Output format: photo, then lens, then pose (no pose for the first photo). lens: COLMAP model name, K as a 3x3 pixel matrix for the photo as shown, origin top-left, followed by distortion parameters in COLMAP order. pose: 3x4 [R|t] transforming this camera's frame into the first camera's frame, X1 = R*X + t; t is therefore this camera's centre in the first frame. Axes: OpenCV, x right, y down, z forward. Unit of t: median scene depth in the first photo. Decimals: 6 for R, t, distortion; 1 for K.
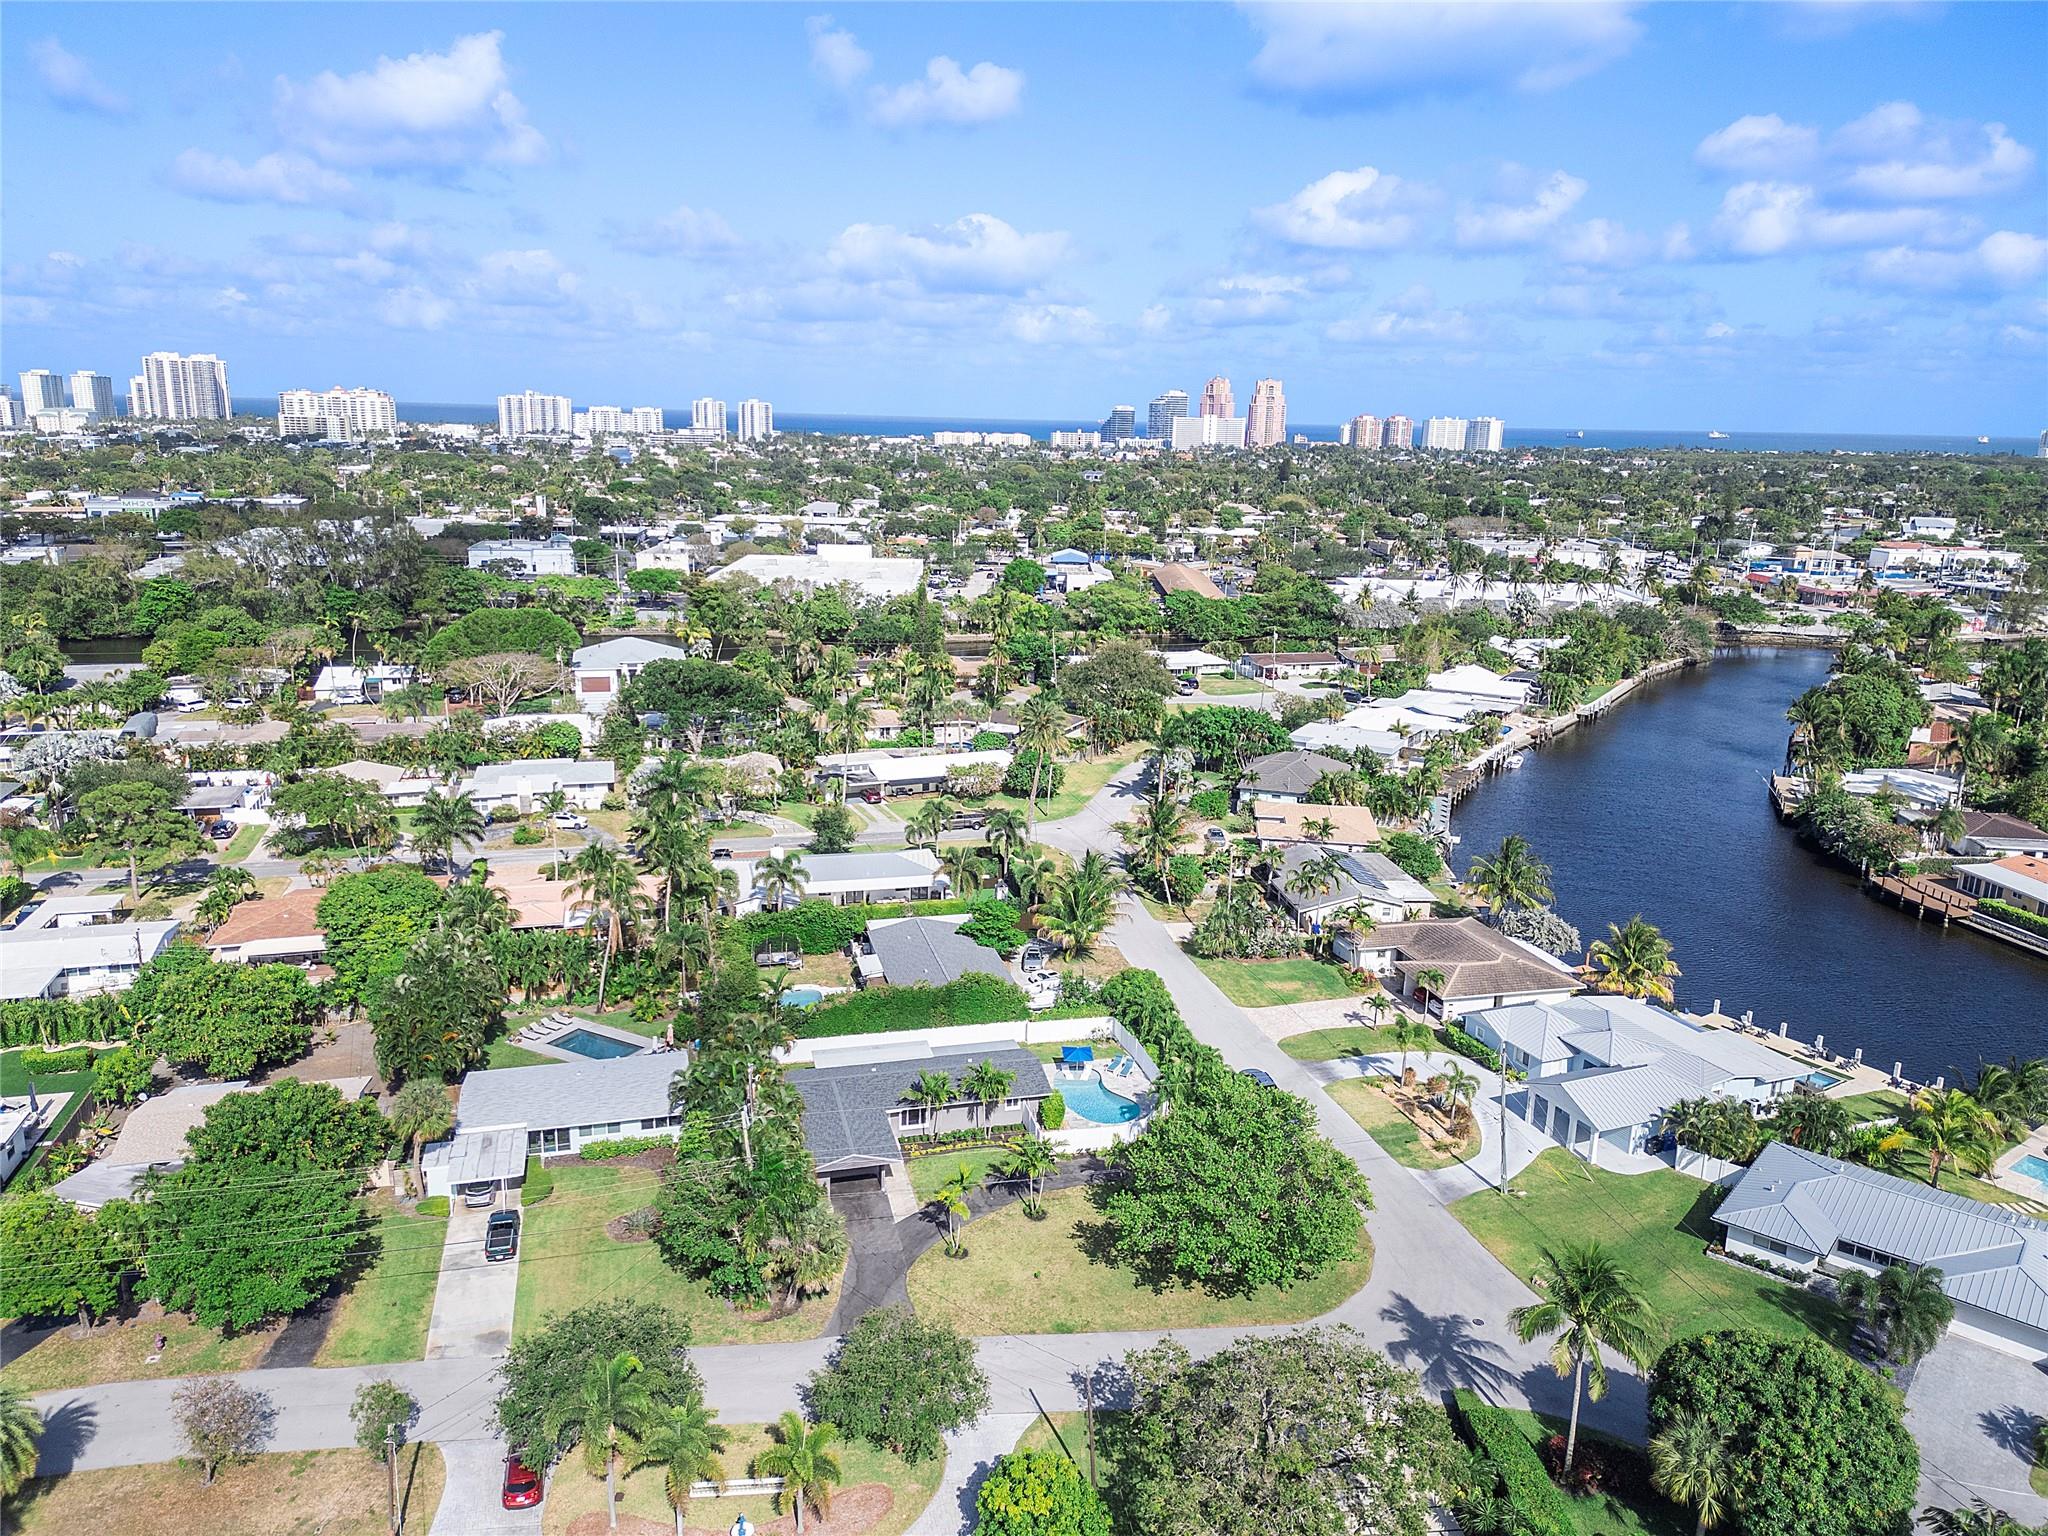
lens RADIAL K [[1450.6, 0, 1024.0], [0, 1450.6, 768.0], [0, 0, 1]] dist [0.073404, -0.074800]
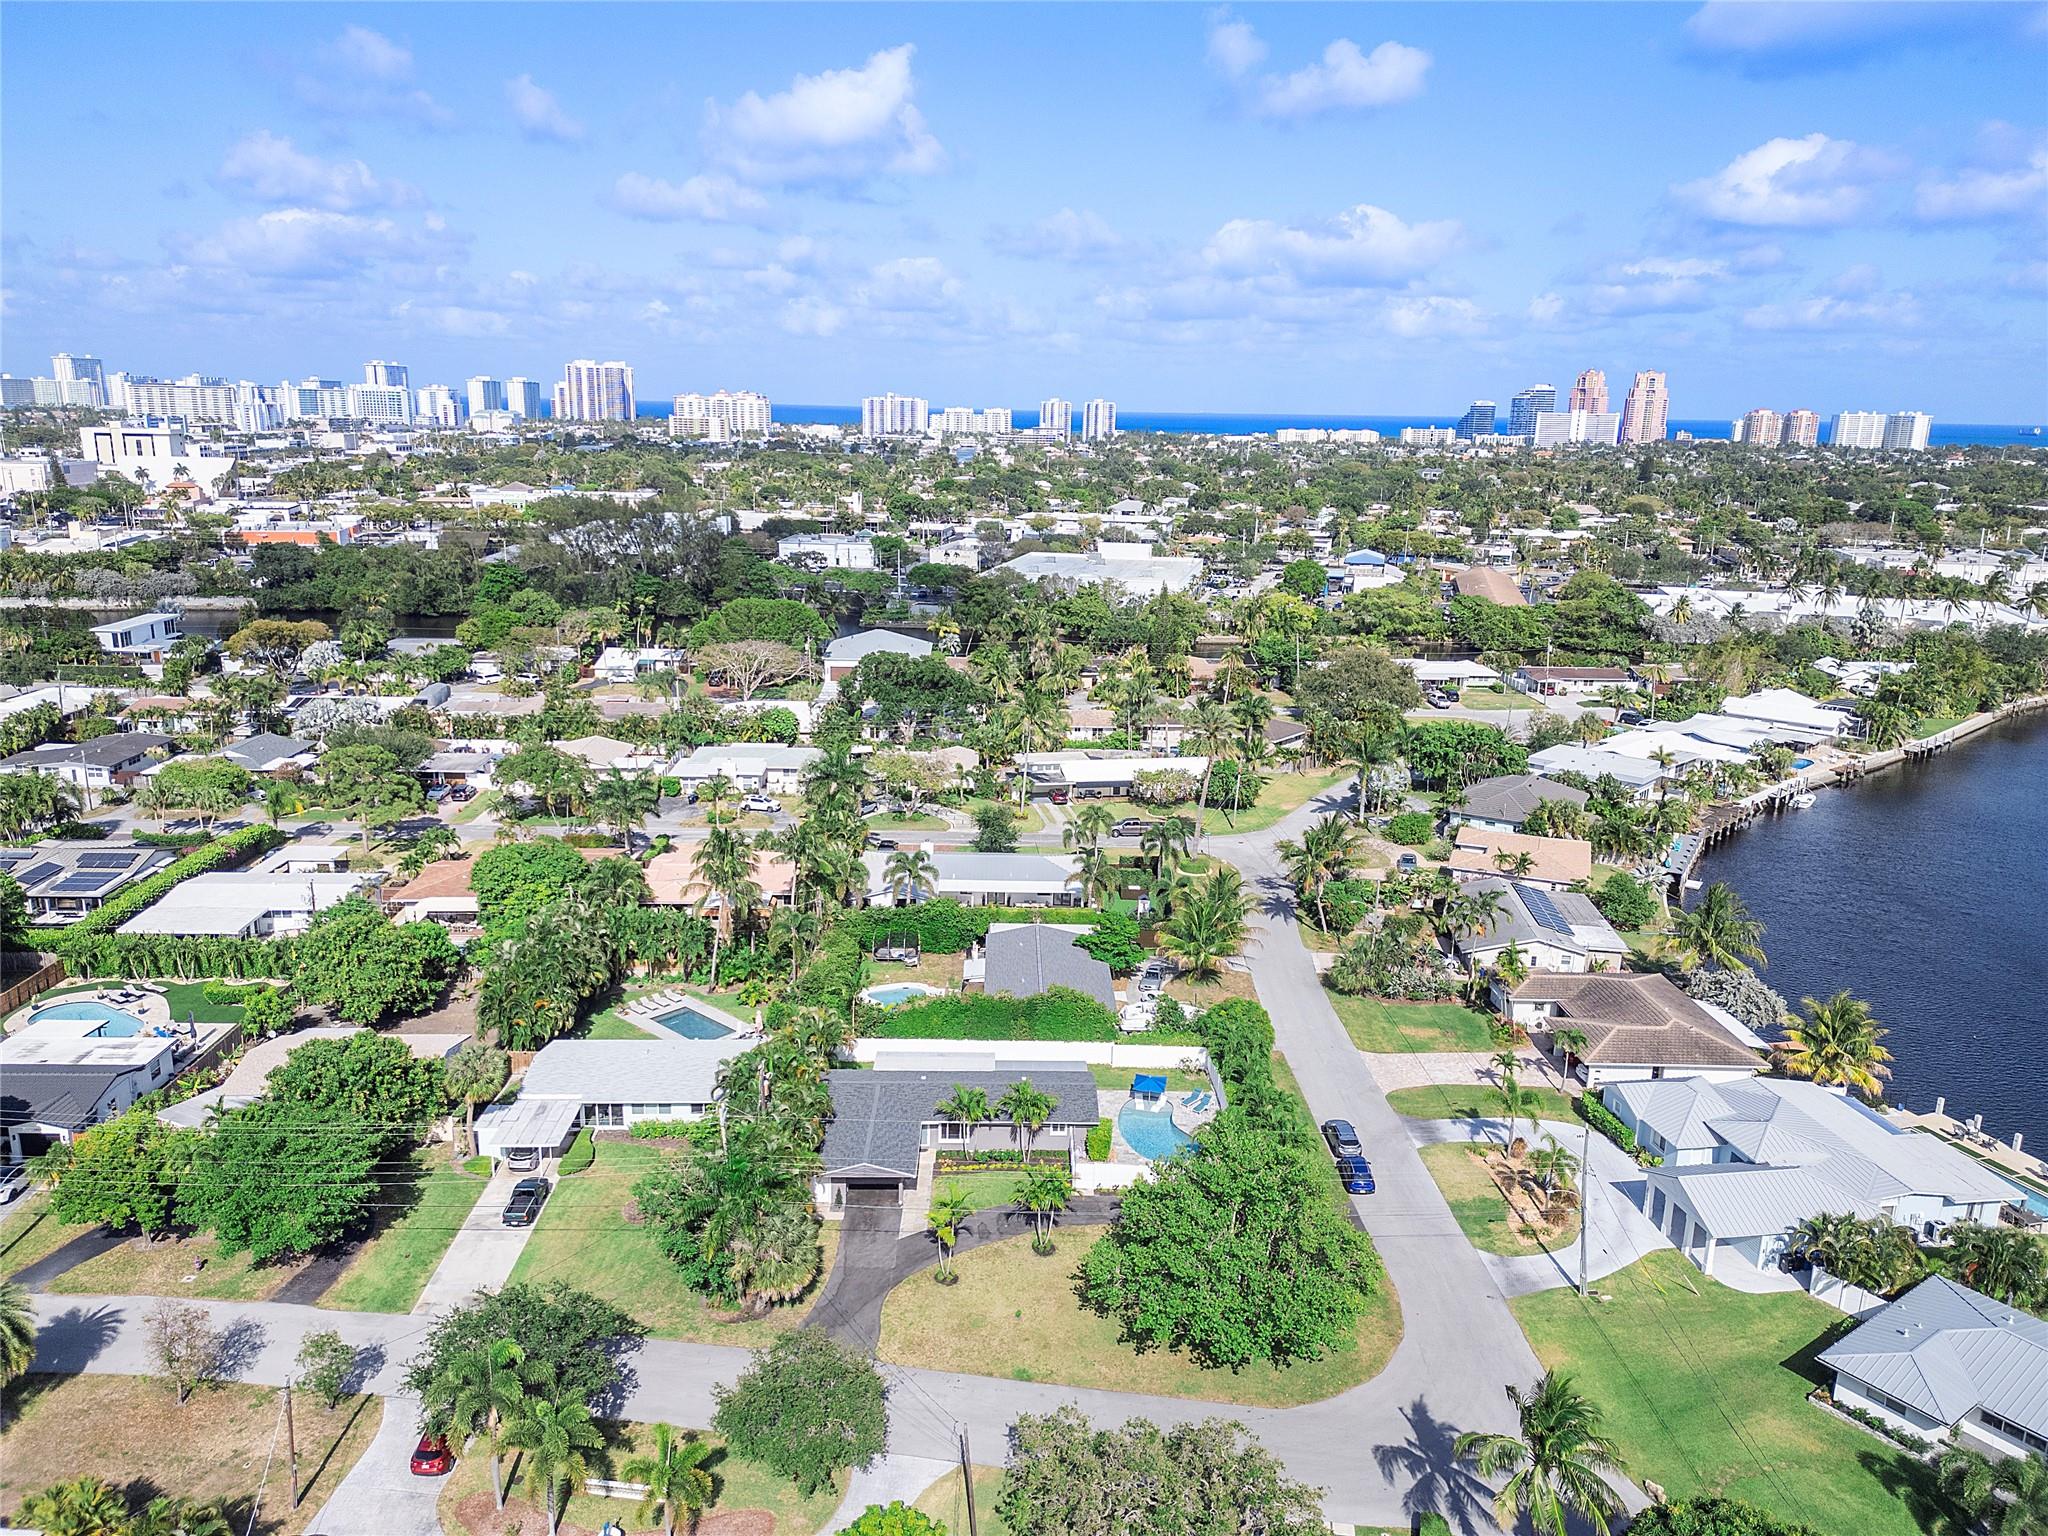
lens RADIAL K [[1450.6, 0, 1024.0], [0, 1450.6, 768.0], [0, 0, 1]] dist [0.073404, -0.074800]
pose [[0.971529, 0.053952, -0.230696, 0.109582], [-0.053711, 0.998530, 0.007331, -0.006944], [0.230752, 0.005269, 0.972998, 0.039669]]
